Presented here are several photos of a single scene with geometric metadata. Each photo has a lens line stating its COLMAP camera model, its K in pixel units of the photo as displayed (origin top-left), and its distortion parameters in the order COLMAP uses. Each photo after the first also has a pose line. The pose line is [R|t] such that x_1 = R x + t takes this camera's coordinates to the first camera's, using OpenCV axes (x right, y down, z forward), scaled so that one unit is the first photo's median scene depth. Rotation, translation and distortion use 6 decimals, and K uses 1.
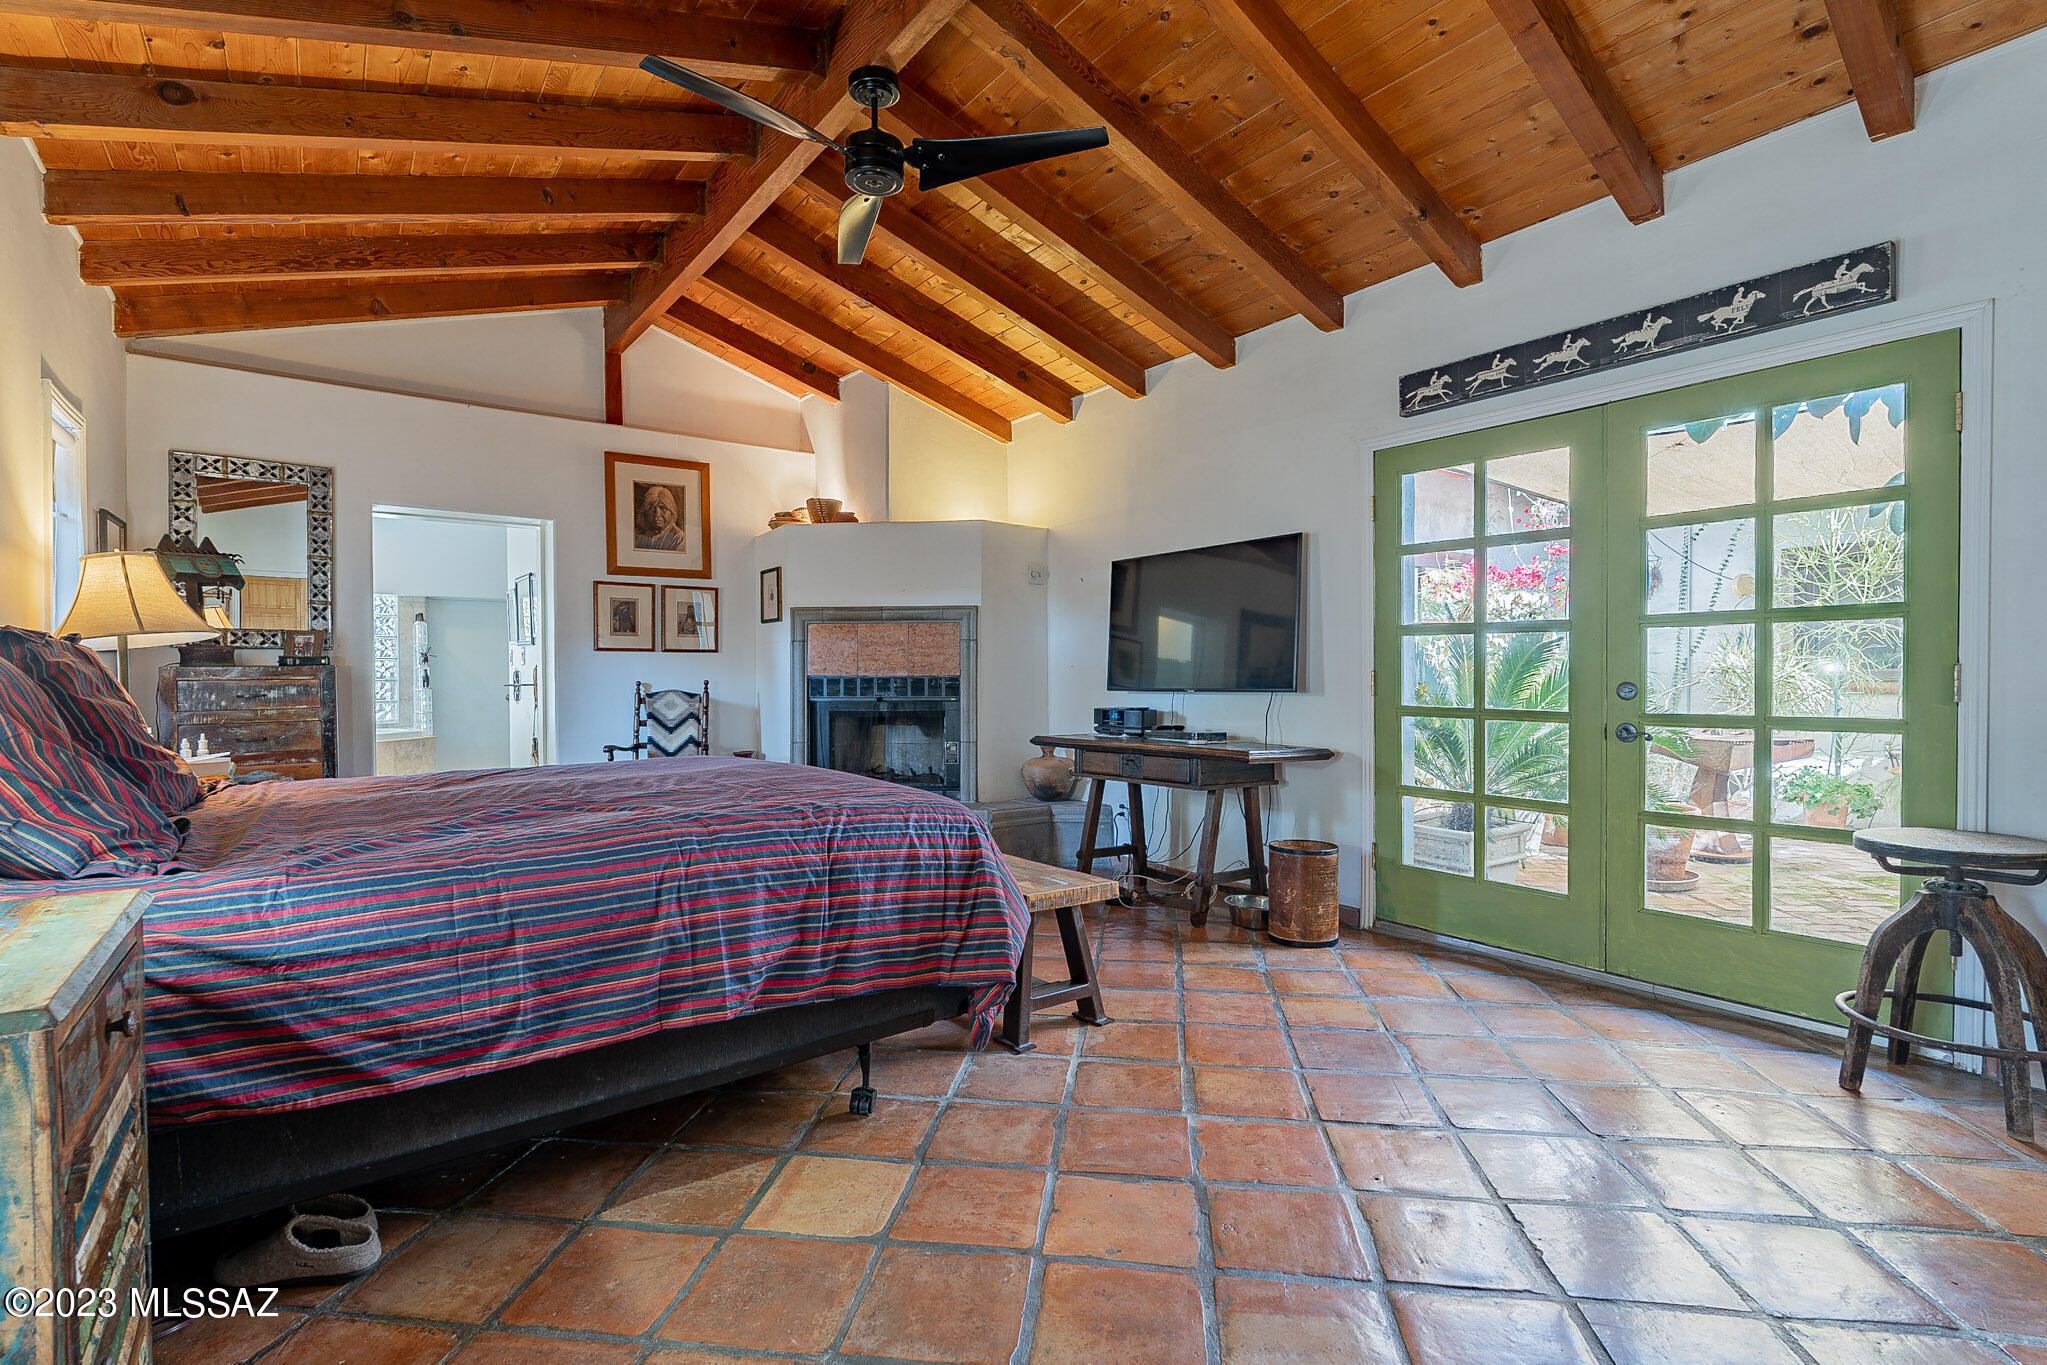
lens RADIAL K [[945.3, 0, 1027.2], [0, 945.3, 683.7], [0, 0, 1]] dist [0.000377, -0.000024]
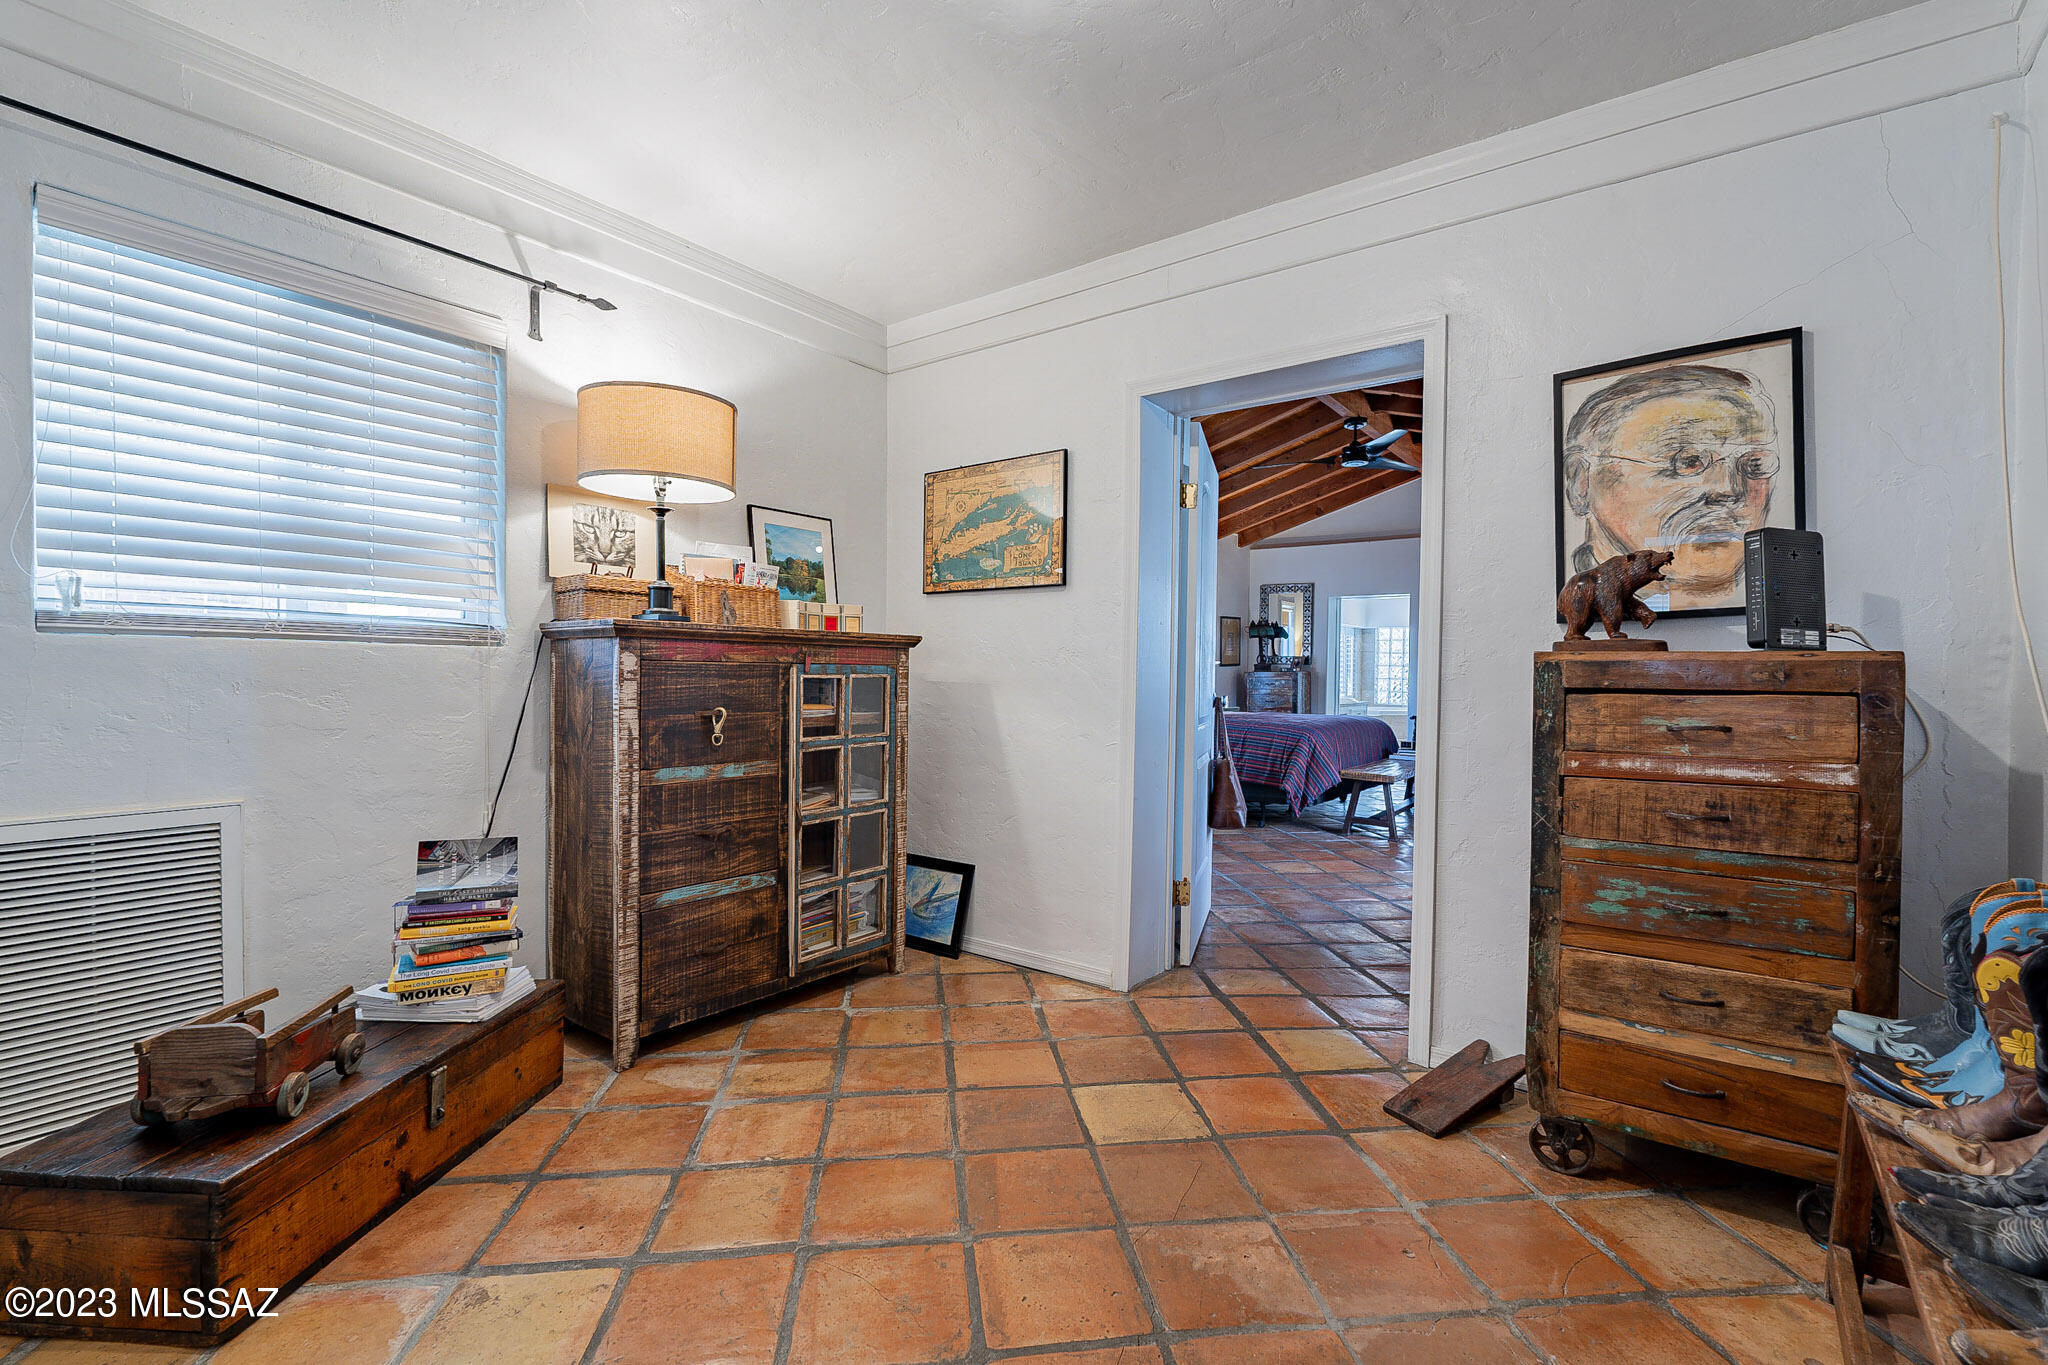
lens RADIAL K [[902.4, 0, 1024.6], [0, 902.4, 684.6], [0, 0, 1]] dist [-0.003926, -0.000370]
pose [[0.270963, 0.021985, -0.962339, 0.956438], [-0.021211, 0.999633, 0.016865, -0.007944], [0.962356, 0.015843, 0.271330, -0.194982]]
